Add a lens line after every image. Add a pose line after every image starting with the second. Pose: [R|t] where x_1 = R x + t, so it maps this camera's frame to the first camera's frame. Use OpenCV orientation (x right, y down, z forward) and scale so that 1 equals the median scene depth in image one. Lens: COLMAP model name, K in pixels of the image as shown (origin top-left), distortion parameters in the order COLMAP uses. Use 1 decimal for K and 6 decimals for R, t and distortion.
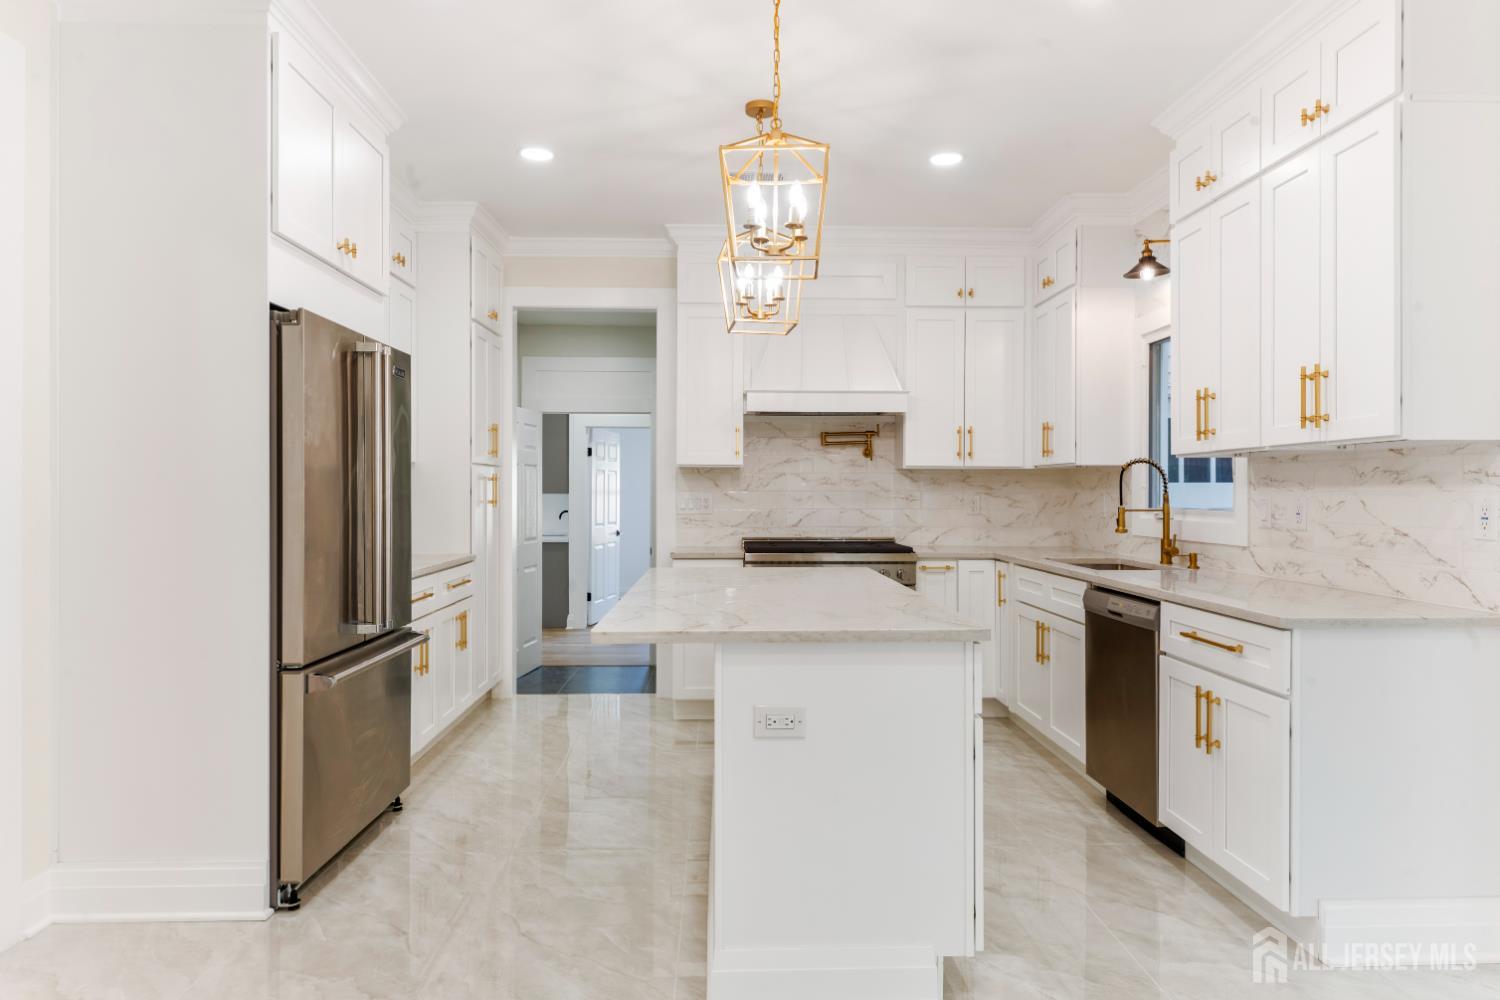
lens RADIAL K [[926.1, 0, 752.7], [0, 926.1, 490.2], [0, 0, 1]] dist [0.006714, 0.002542]
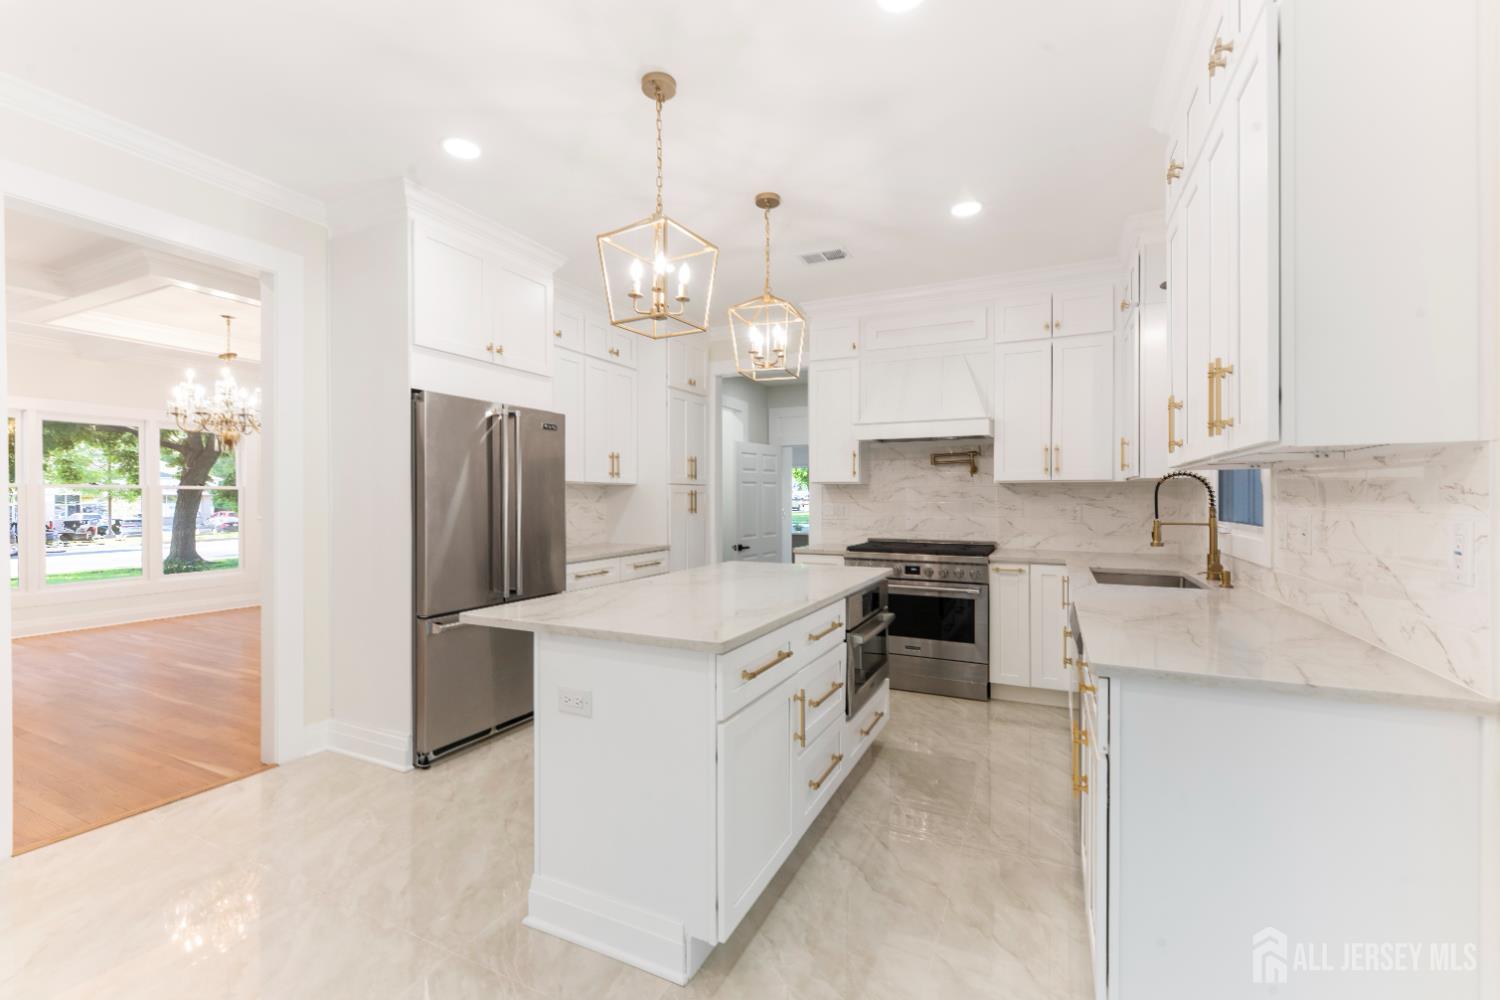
lens RADIAL K [[627.9, 0, 751.9], [0, 627.9, 497.8], [0, 0, 1]] dist [0.005856, -0.000623]
pose [[0.886124, -0.001824, -0.463445, 0.324366], [0.002841, 0.999995, 0.001497, -0.008425], [0.463440, -0.002643, 0.886125, 0.198893]]
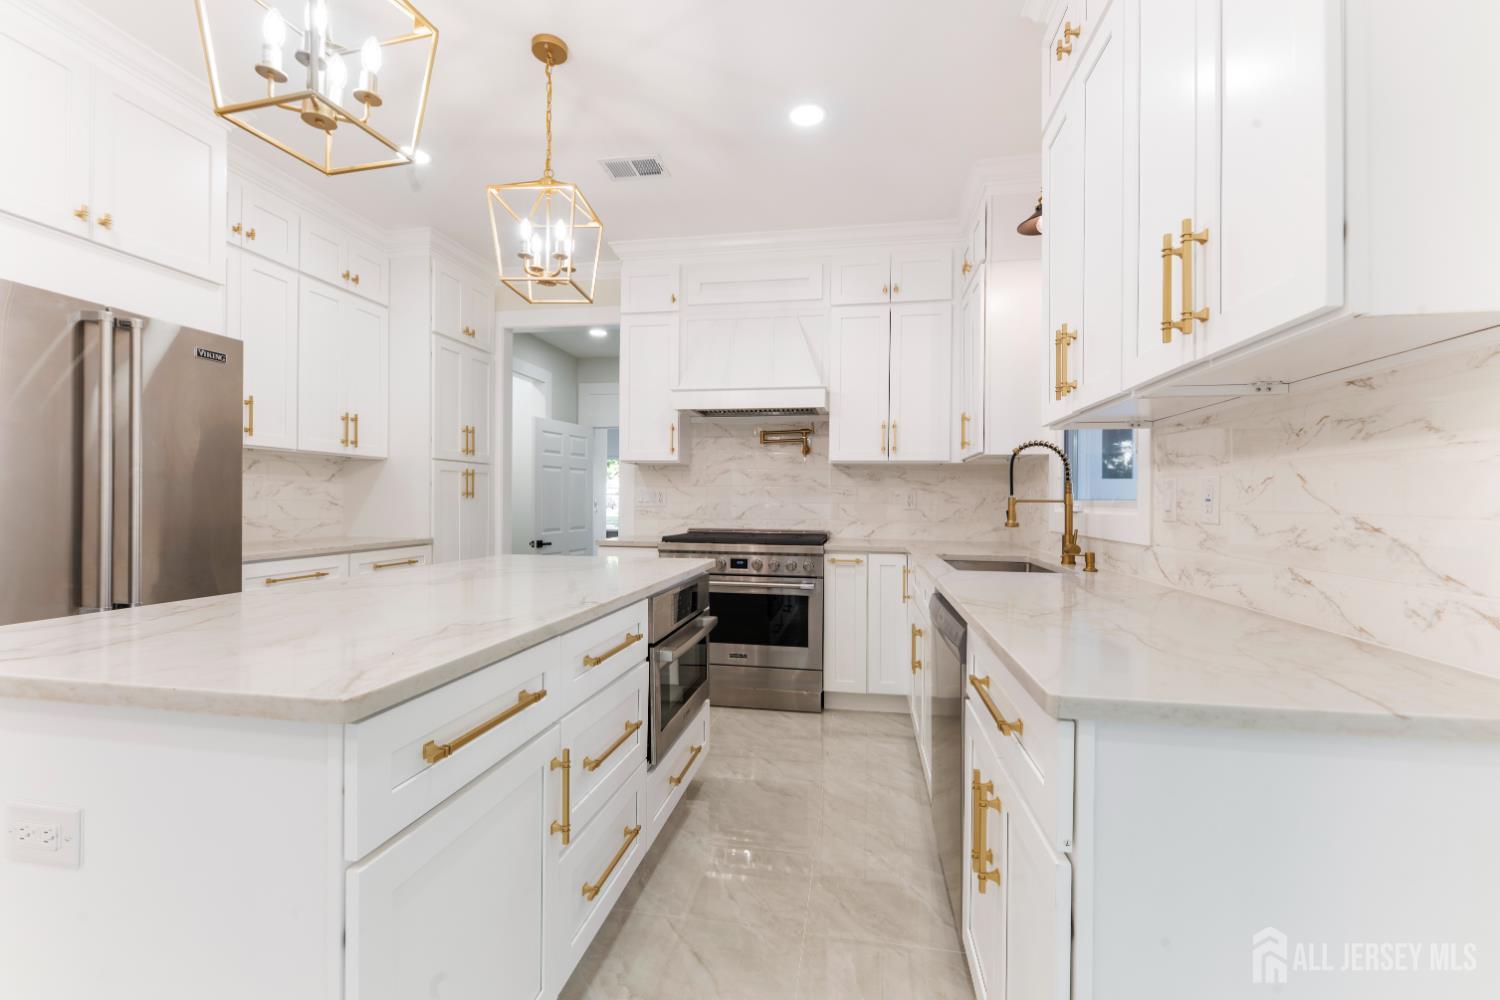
lens RADIAL K [[627.9, 0, 751.9], [0, 627.9, 497.8], [0, 0, 1]] dist [0.005856, -0.000623]
pose [[0.978392, 0.006337, -0.206660, 0.280120], [-0.007122, 0.999970, -0.003055, 0.022121], [0.206634, 0.004461, 0.978408, 0.373891]]
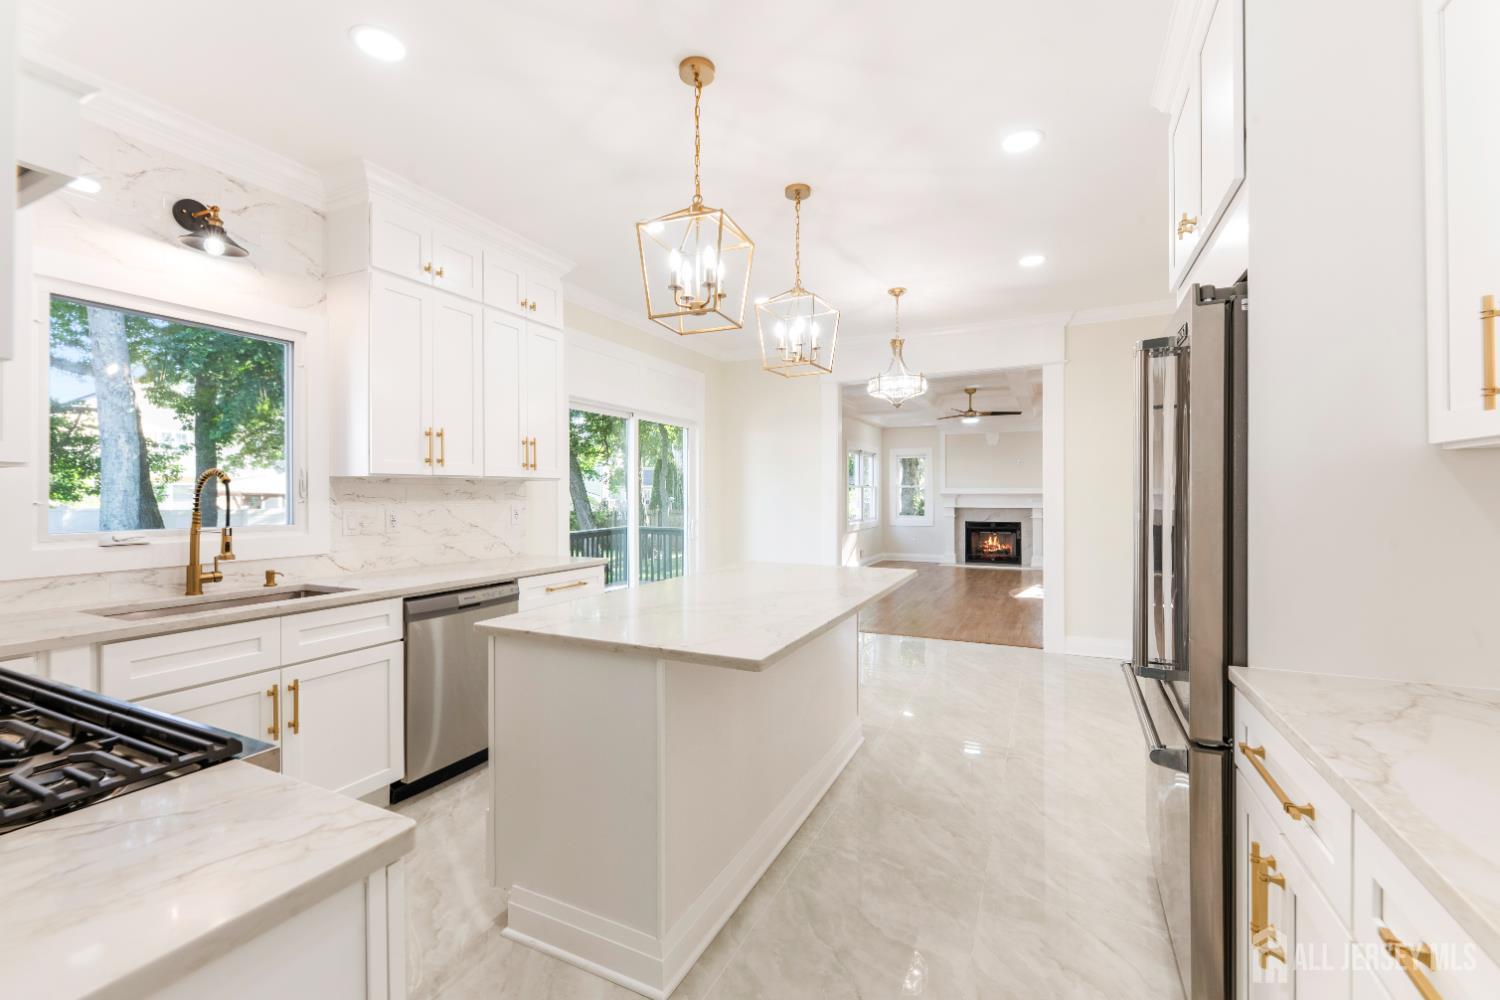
lens RADIAL K [[630.9, 0, 752.8], [0, 630.9, 489.3], [0, 0, 1]] dist [0.001145, -0.000250]
pose [[-0.886971, 0.005372, 0.461794, -0.264264], [0.000889, 0.999950, -0.009926, -0.009625], [-0.461824, -0.008394, -0.886932, 1.271483]]
